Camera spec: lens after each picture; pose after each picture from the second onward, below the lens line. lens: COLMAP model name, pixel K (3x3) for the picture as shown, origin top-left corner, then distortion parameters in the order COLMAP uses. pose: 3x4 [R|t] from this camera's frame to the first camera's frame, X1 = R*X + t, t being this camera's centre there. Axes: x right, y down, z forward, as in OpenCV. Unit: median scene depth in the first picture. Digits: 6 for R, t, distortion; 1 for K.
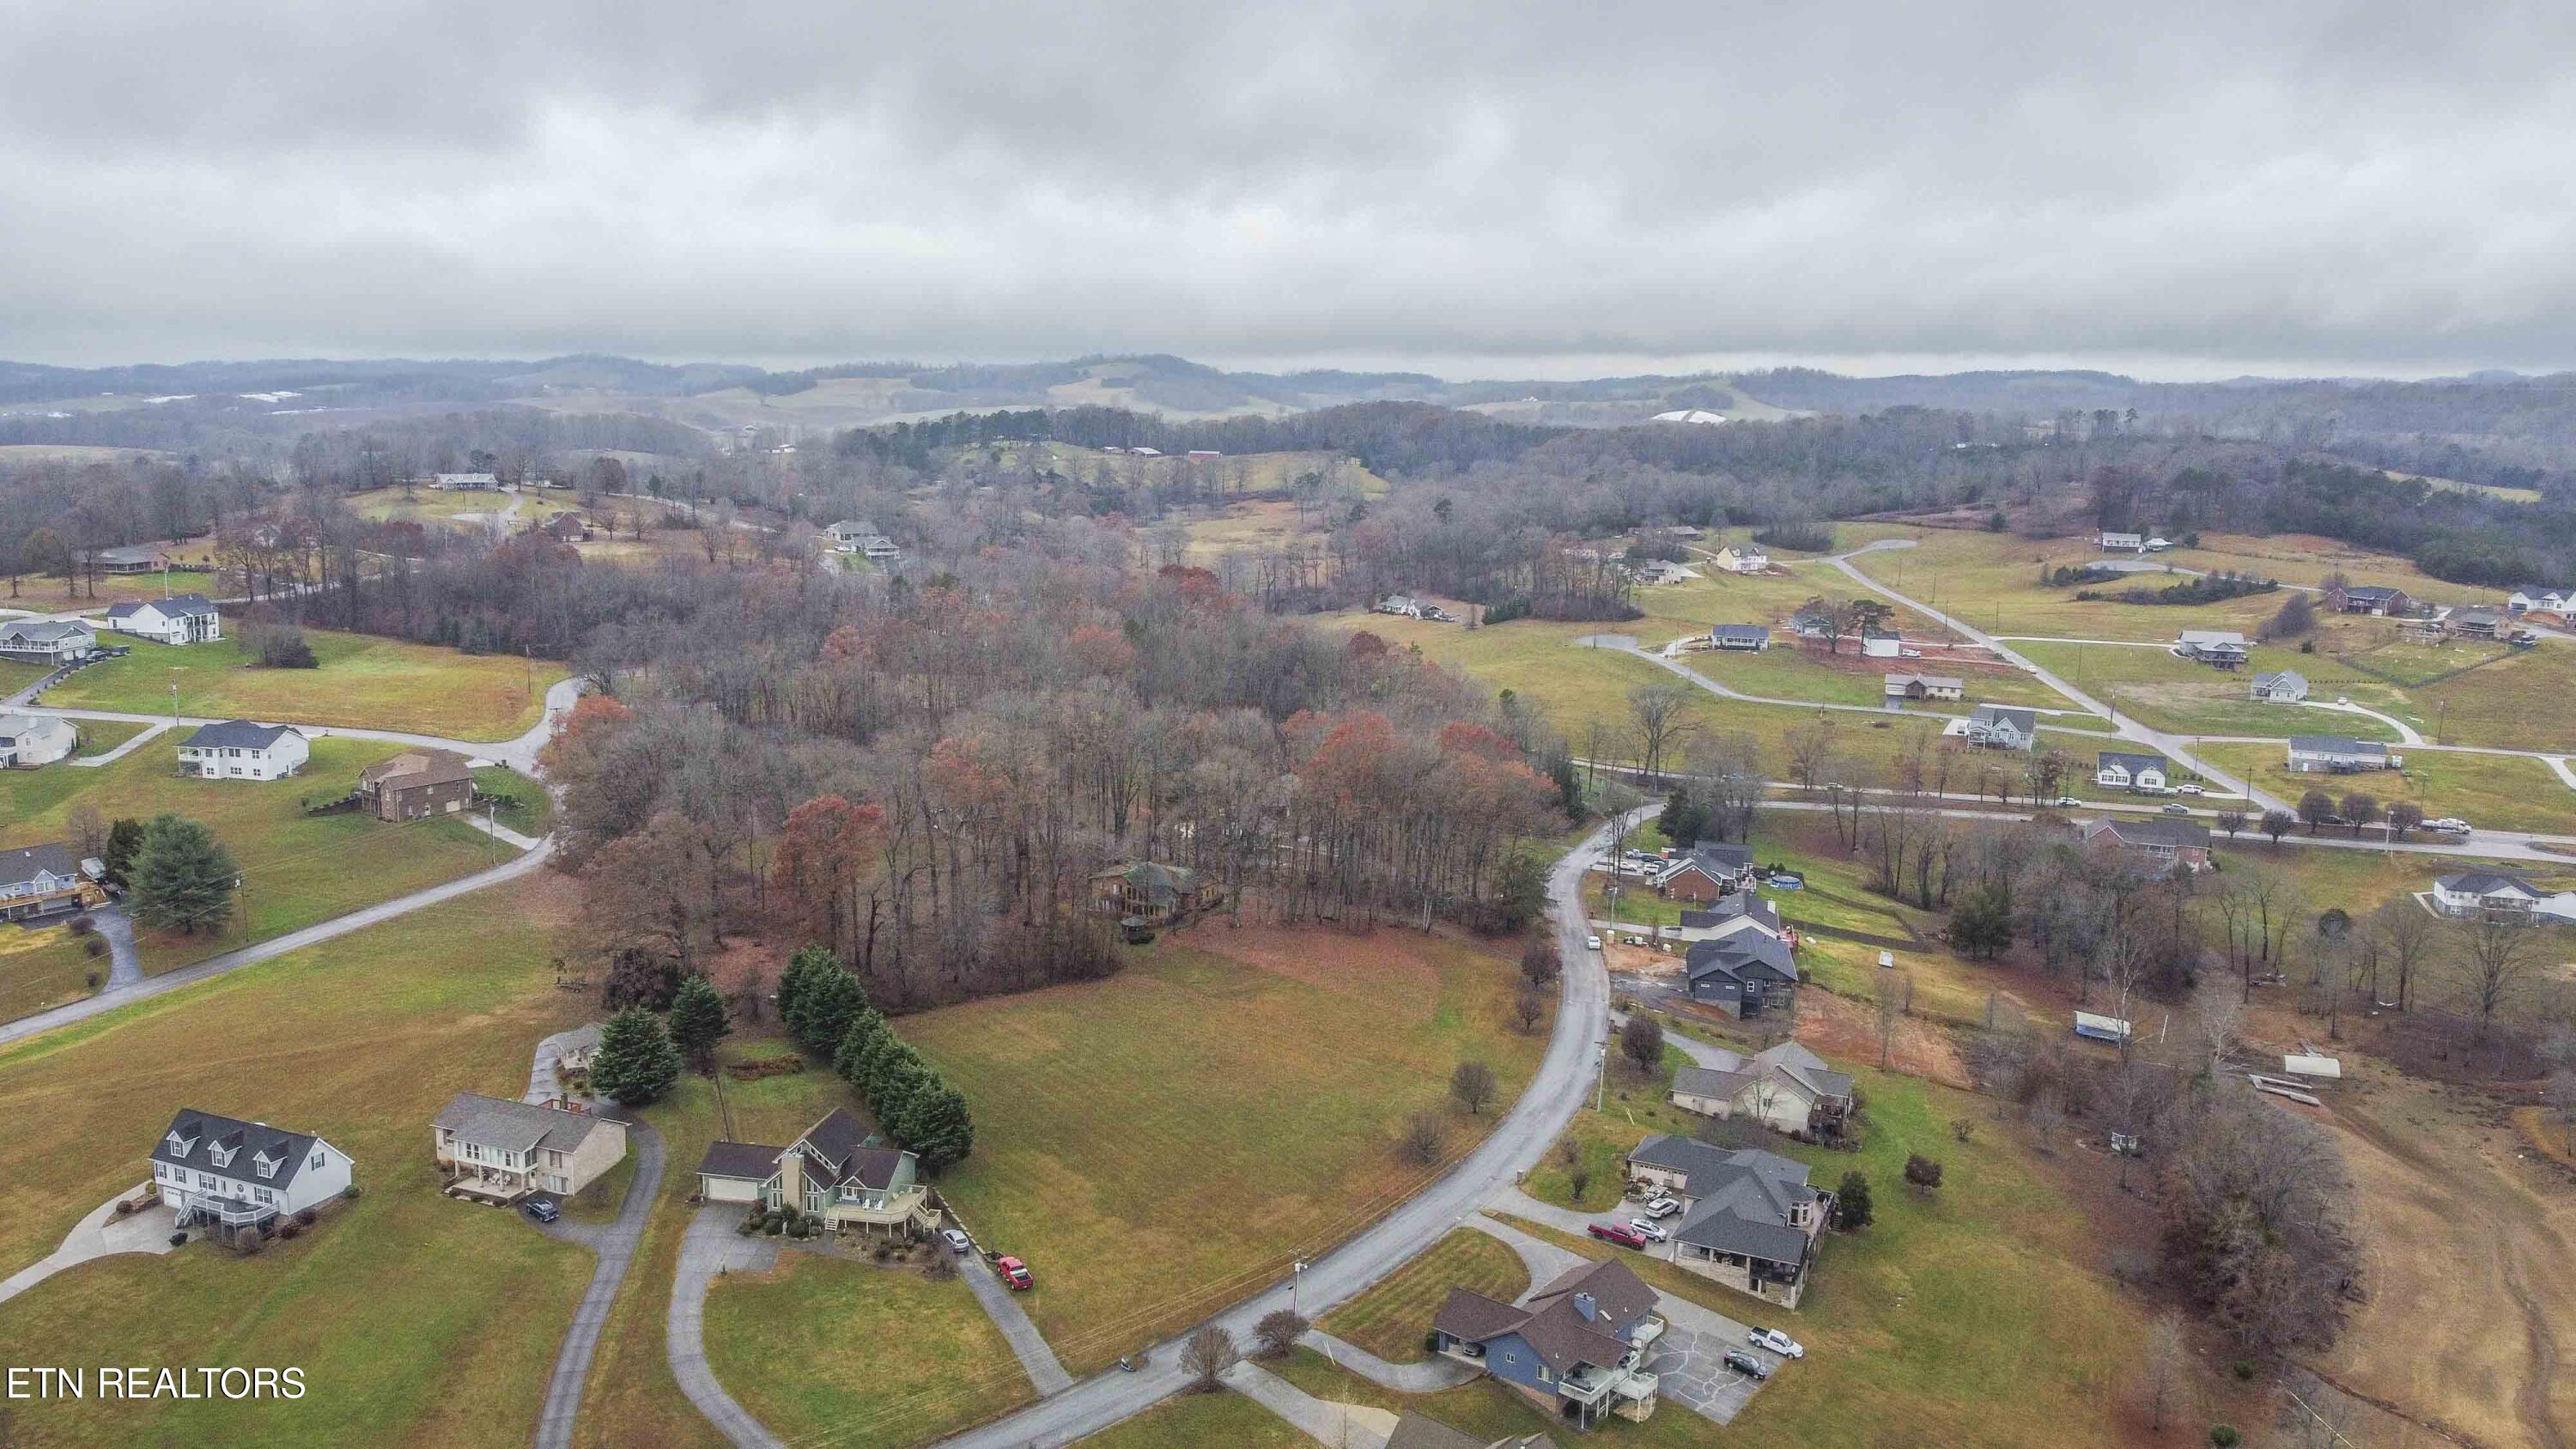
lens RADIAL K [[1956.3, 0, 1274.5], [0, 1956.3, 698.3], [0, 0, 1]] dist [0.005450, -0.005653]
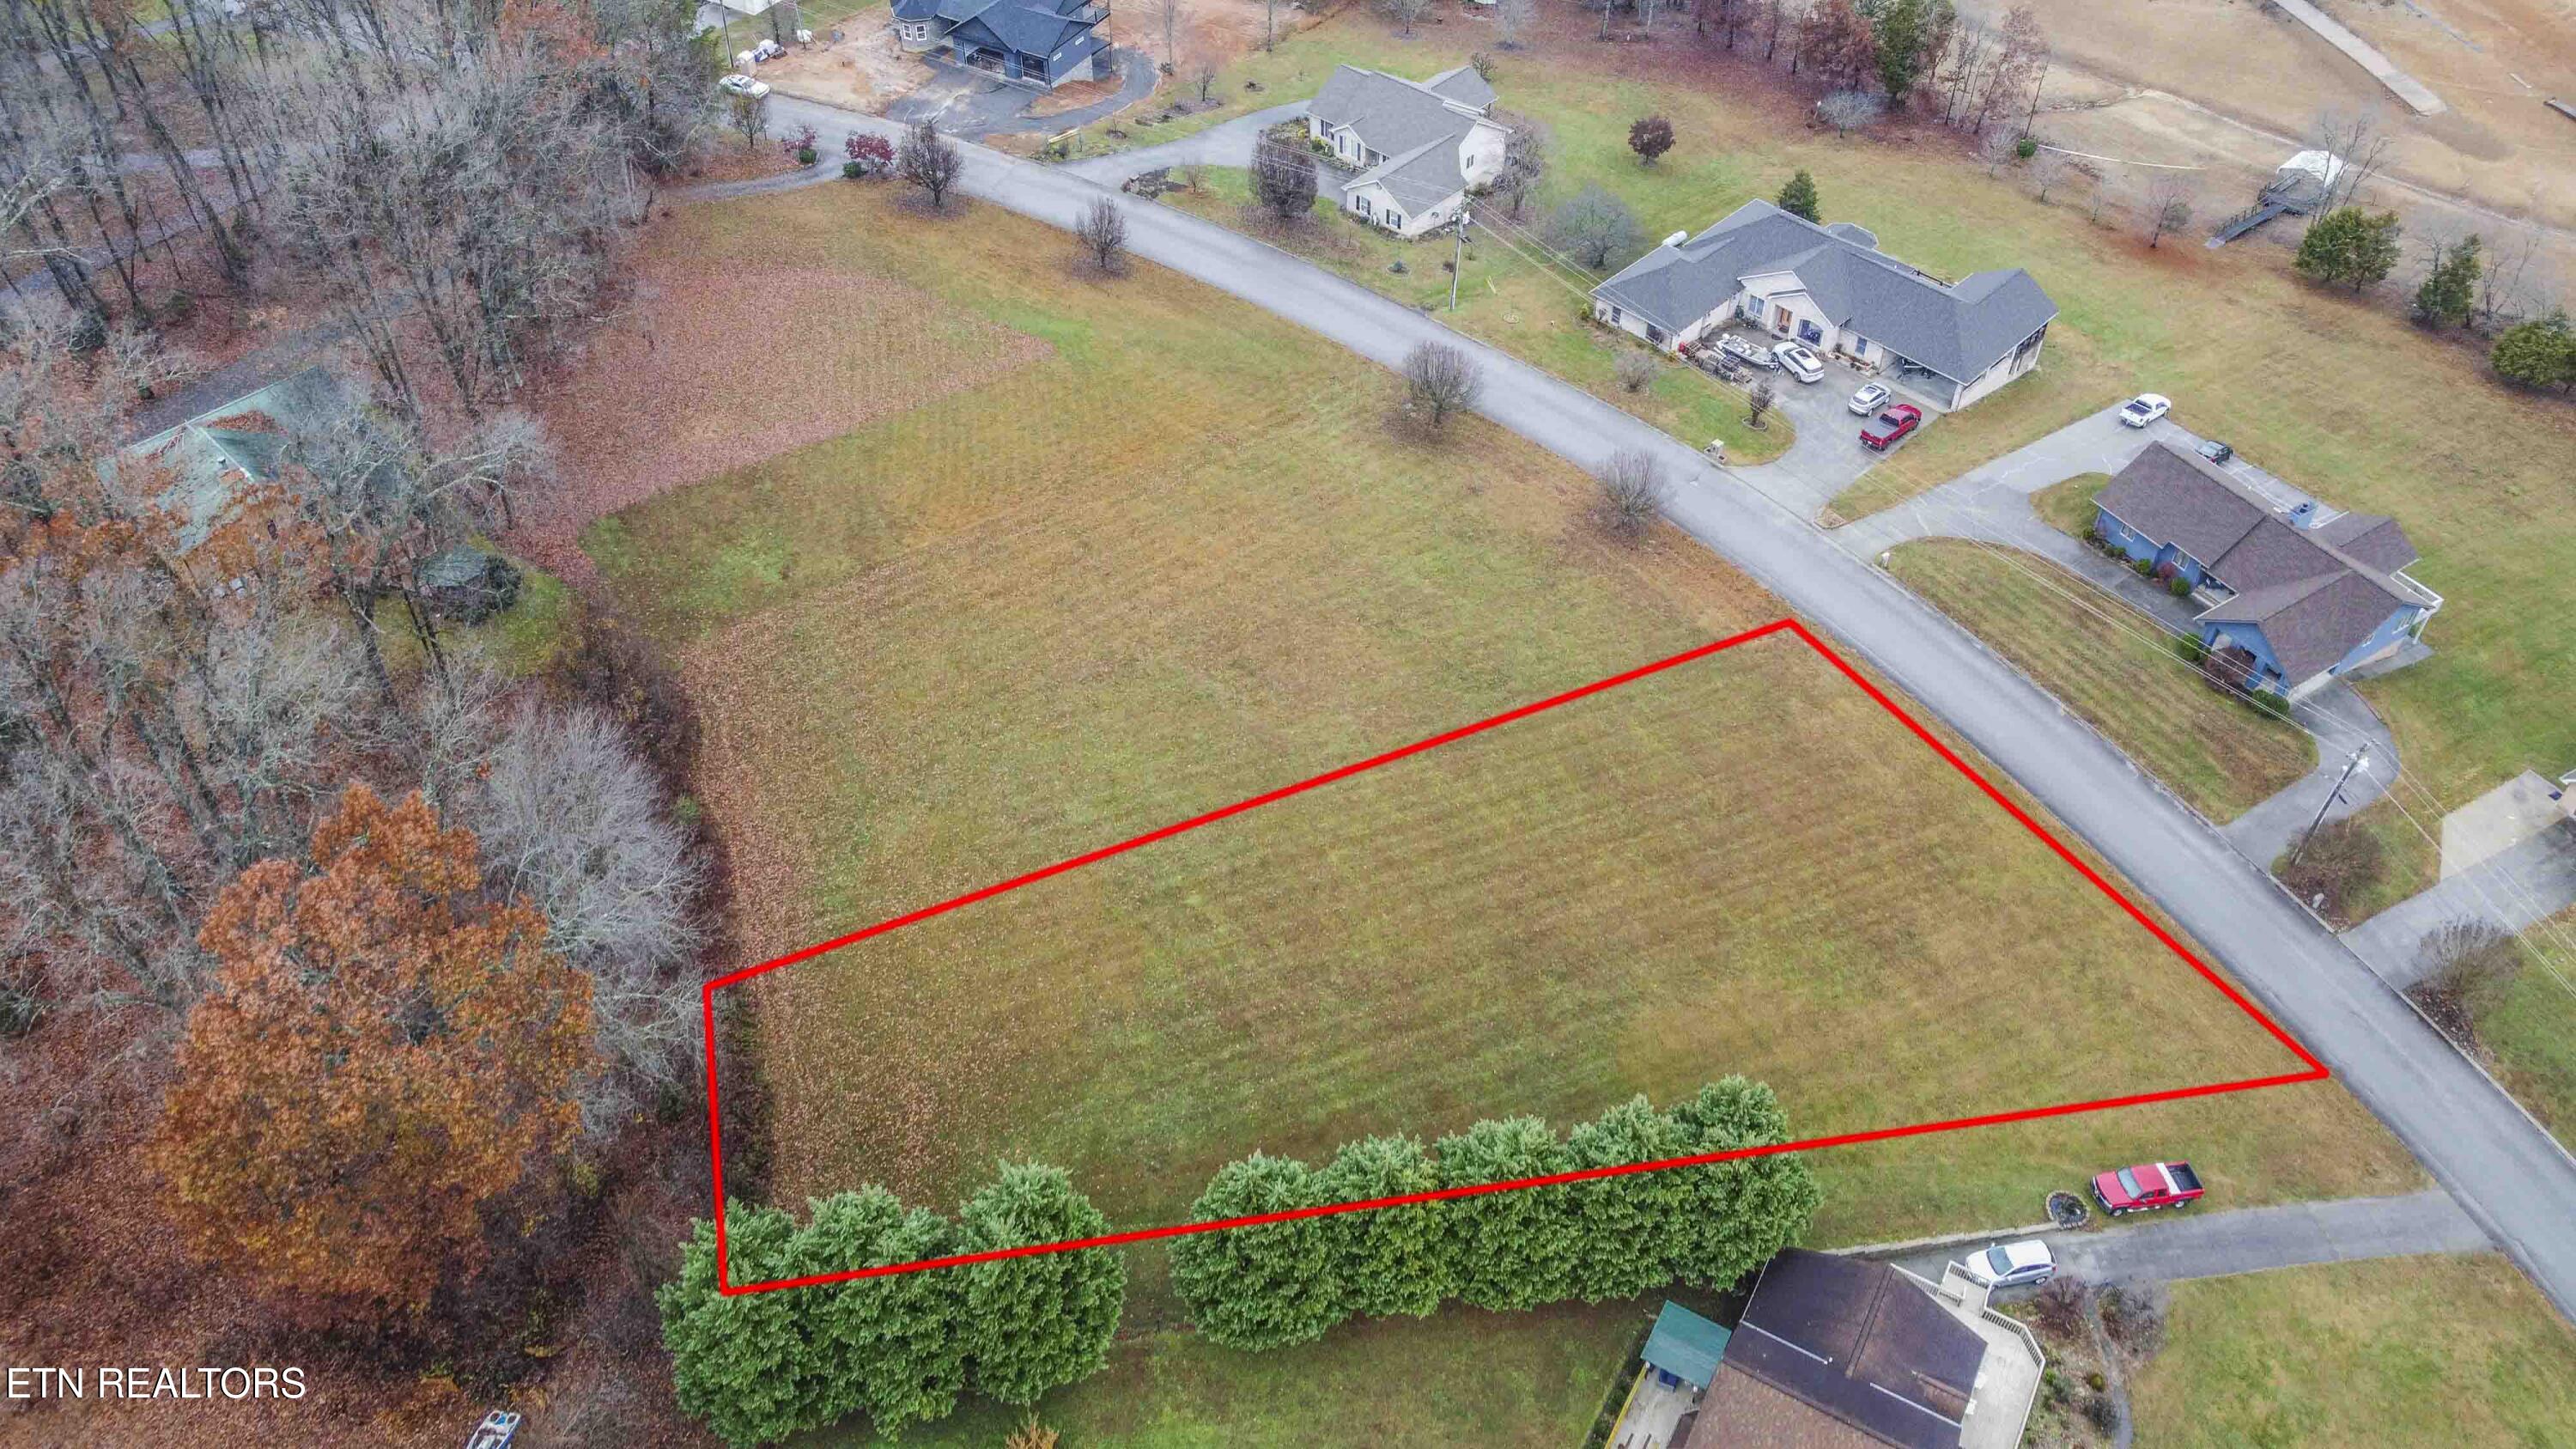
lens RADIAL K [[1956.3, 0, 1284.2], [0, 1956.3, 715.6], [0, 0, 1]] dist [0.005450, -0.005653]
pose [[0.339037, -0.682871, 0.647102, -0.204273], [0.164400, 0.720262, 0.673940, -0.073782], [-0.926297, -0.122107, 0.356460, 0.477294]]
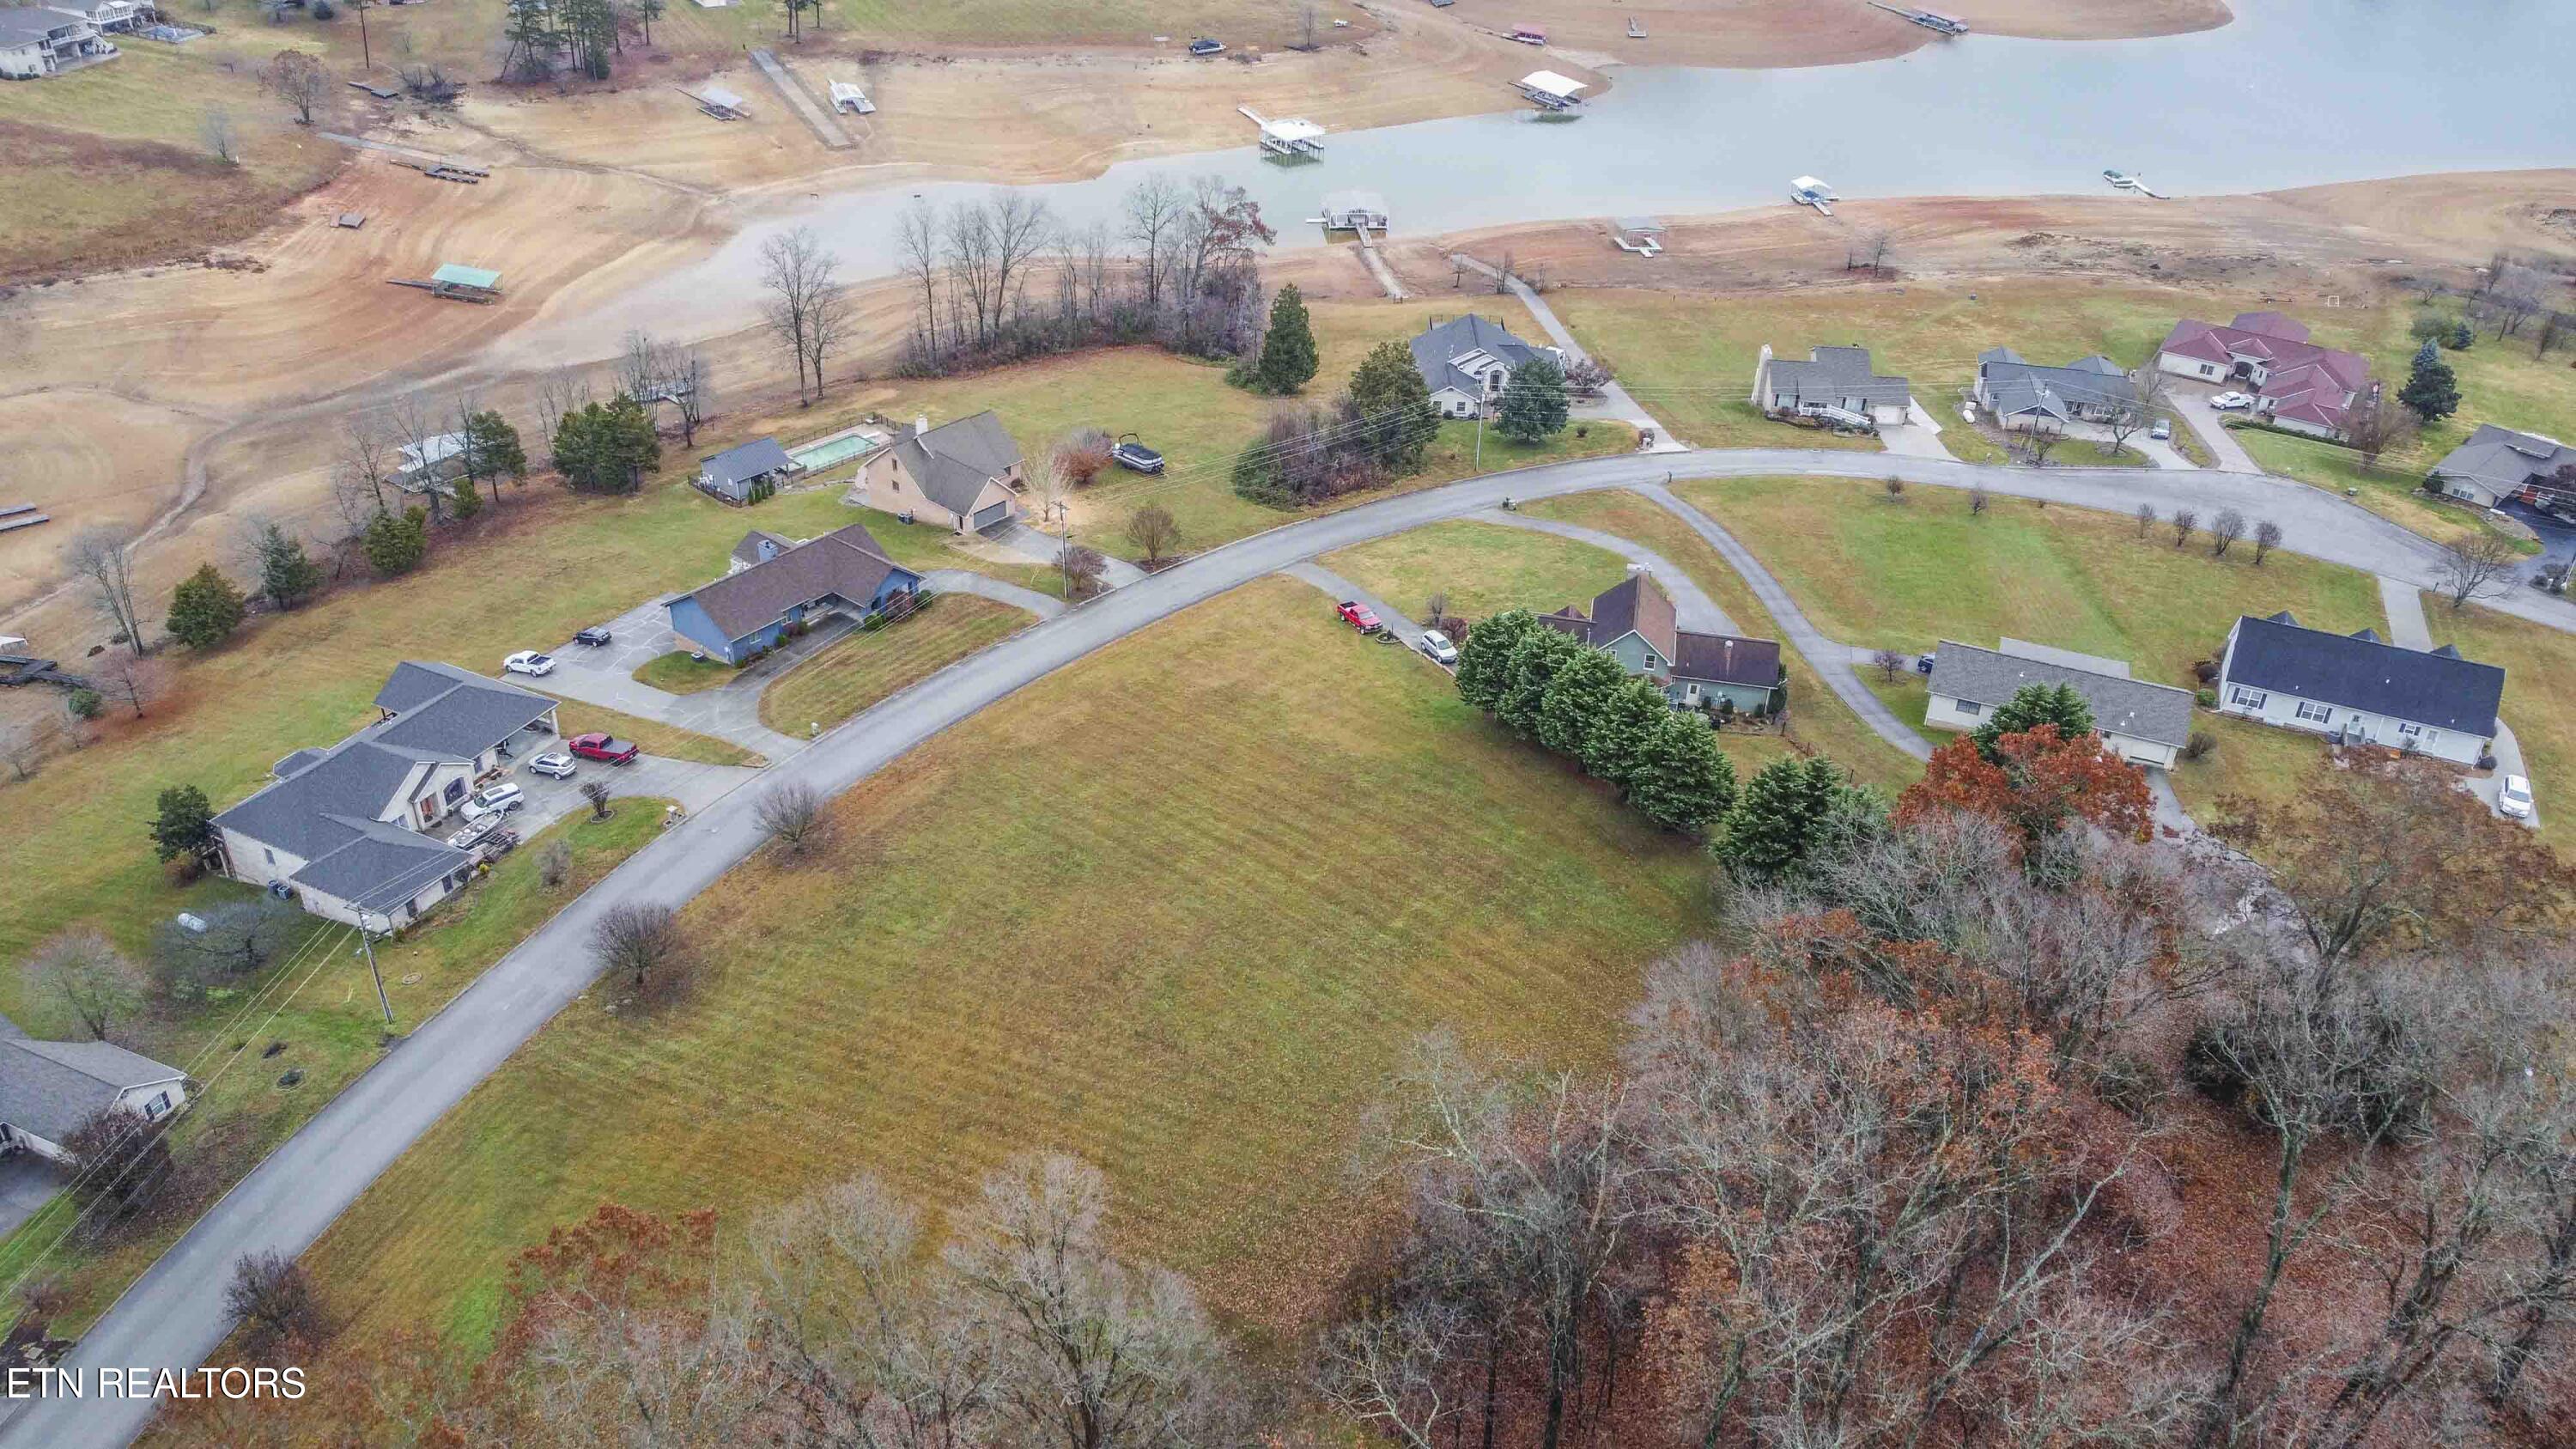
lens RADIAL K [[1956.3, 0, 1277.5], [0, 1956.3, 715.4], [0, 0, 1]] dist [0.005450, -0.005653]
pose [[-0.998799, -0.048274, -0.008331, -0.040807], [-0.041677, 0.748002, 0.662387, -0.127292], [-0.025744, 0.661939, -0.749116, 0.788106]]
